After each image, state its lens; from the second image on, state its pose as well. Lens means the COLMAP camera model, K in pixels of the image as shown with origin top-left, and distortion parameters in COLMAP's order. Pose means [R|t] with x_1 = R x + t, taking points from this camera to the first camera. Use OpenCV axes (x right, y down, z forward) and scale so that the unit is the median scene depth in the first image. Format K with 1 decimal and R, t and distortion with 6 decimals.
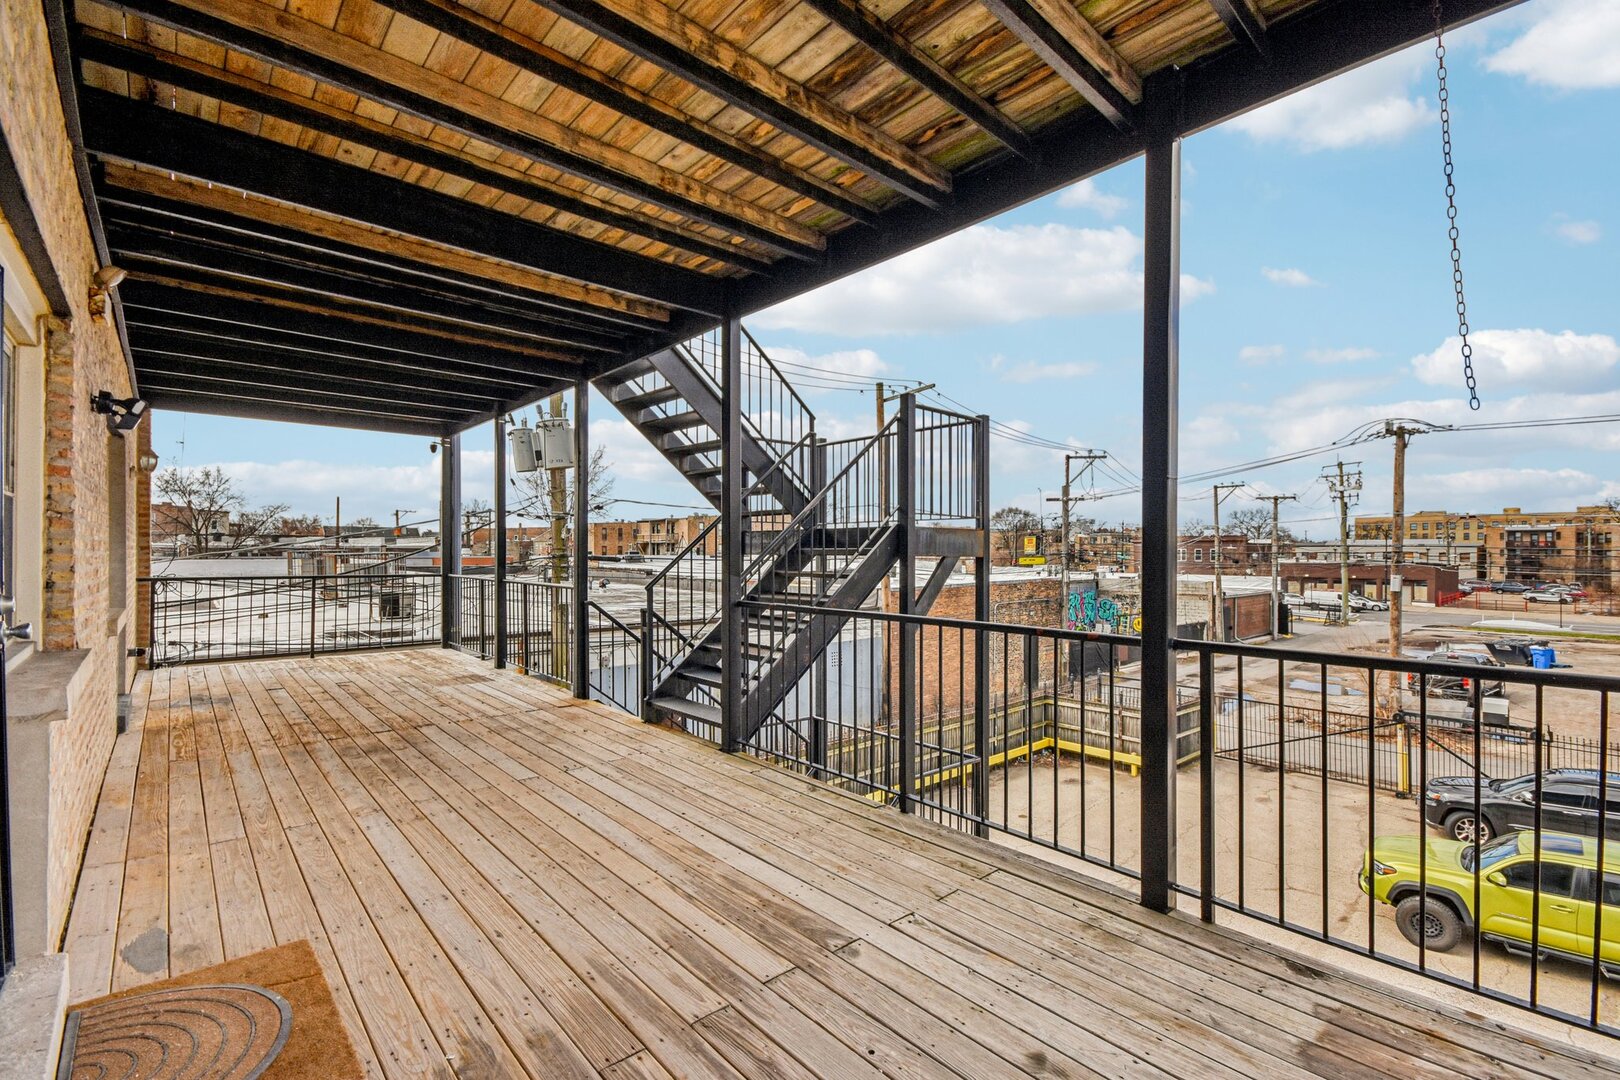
lens RADIAL K [[725.0, 0, 810.9], [0, 725.0, 545.8], [0, 0, 1]] dist [0.008322, -0.004483]
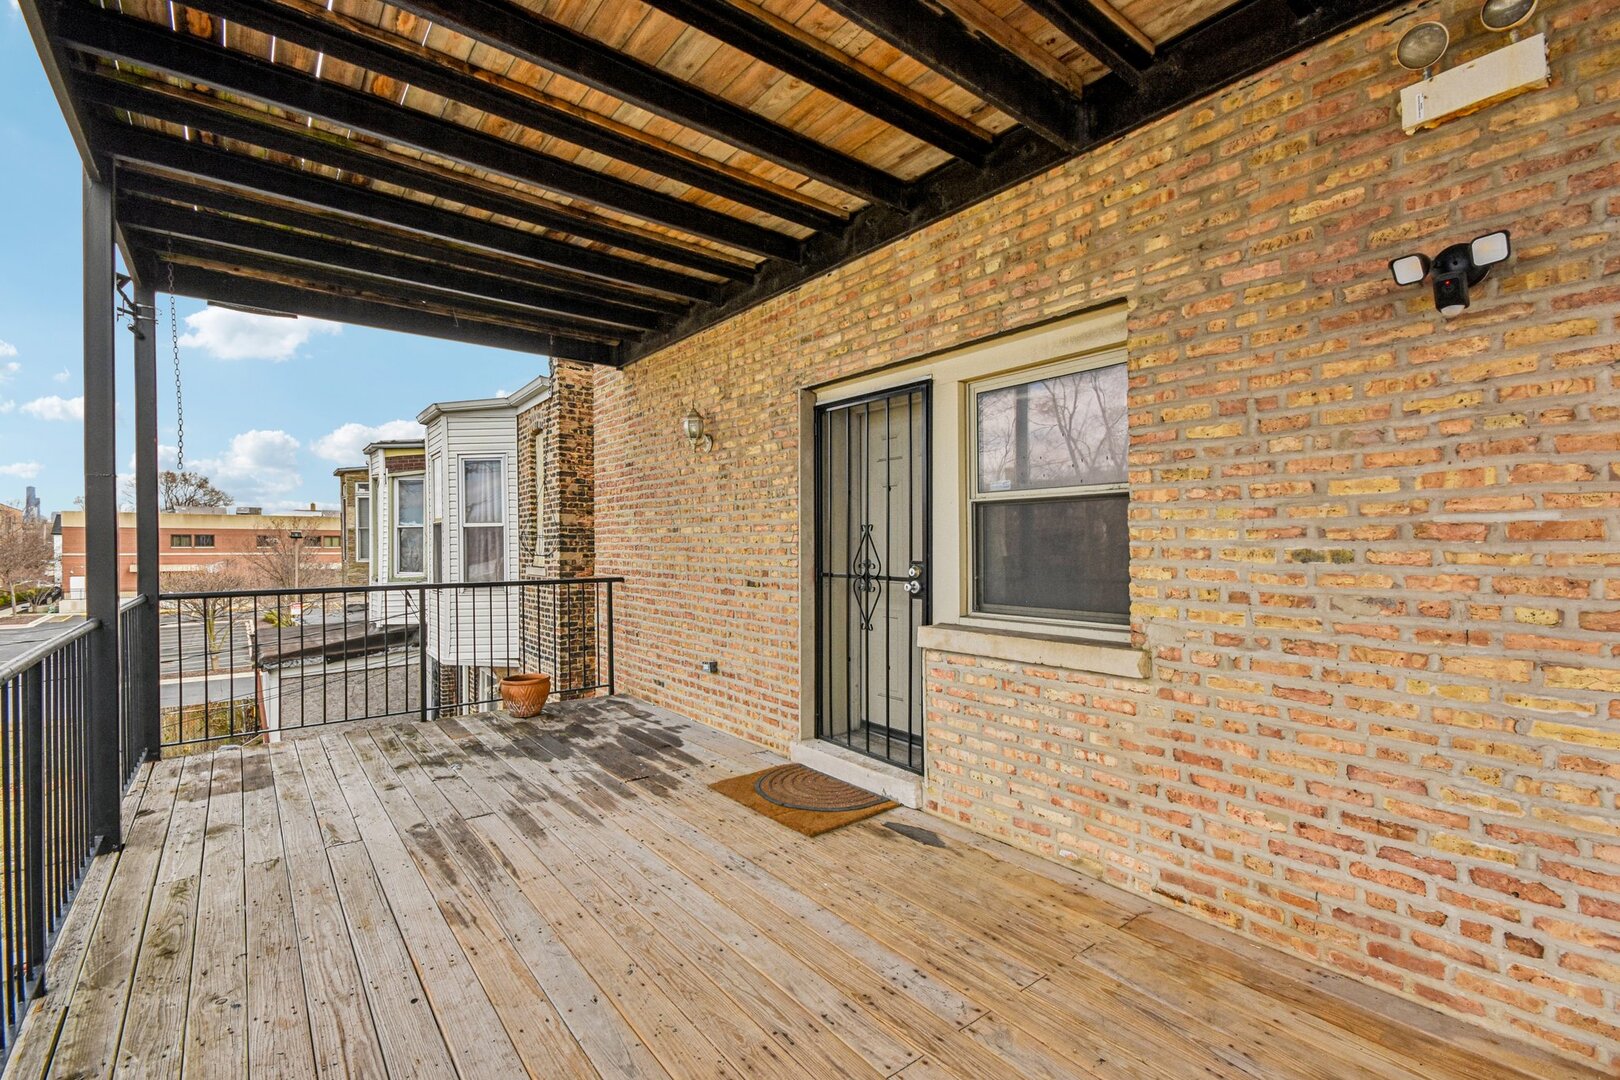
lens RADIAL K [[725.0, 0, 811.4], [0, 725.0, 545.8], [0, 0, 1]] dist [0.008322, -0.004483]
pose [[-0.997784, -0.002744, 0.066475, -0.781880], [-0.002704, 0.999996, 0.000696, 0.014975], [-0.066477, 0.000515, -0.997788, 2.309796]]
